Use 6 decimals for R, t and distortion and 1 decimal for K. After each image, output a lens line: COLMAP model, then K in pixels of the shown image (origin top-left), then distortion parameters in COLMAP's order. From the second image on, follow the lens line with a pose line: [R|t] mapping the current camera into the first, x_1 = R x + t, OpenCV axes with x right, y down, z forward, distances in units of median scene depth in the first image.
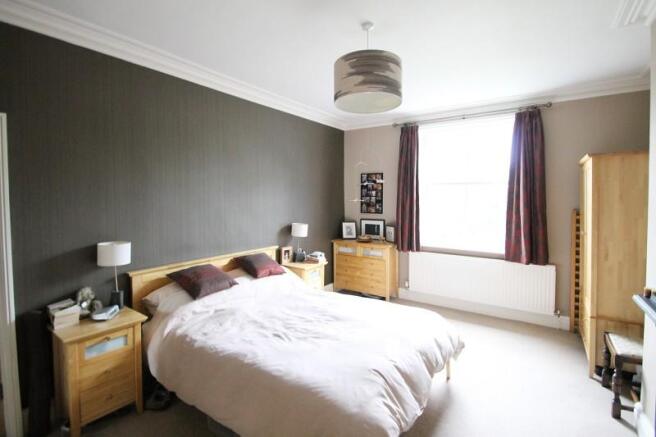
lens RADIAL K [[314.0, 0, 338.6], [0, 314.0, 208.0], [0, 0, 1]] dist [-0.000763, -0.001228]
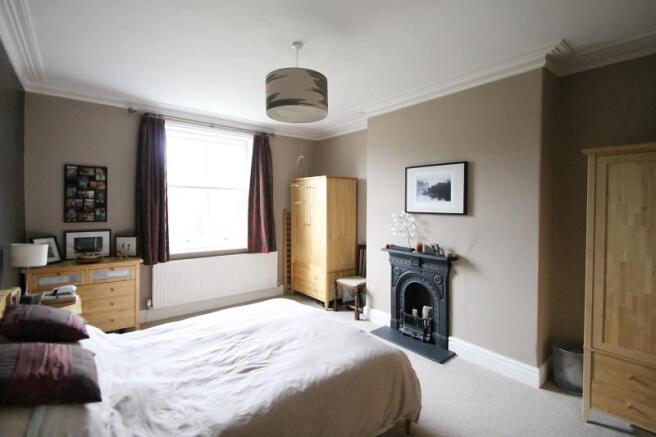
lens RADIAL K [[314.0, 0, 338.6], [0, 314.0, 208.0], [0, 0, 1]] dist [-0.000763, -0.001228]
pose [[0.276108, -0.007397, 0.961098, -0.469761], [0.024294, 0.999705, 0.000715, -0.001444], [-0.960819, 0.023152, 0.276207, 0.284691]]
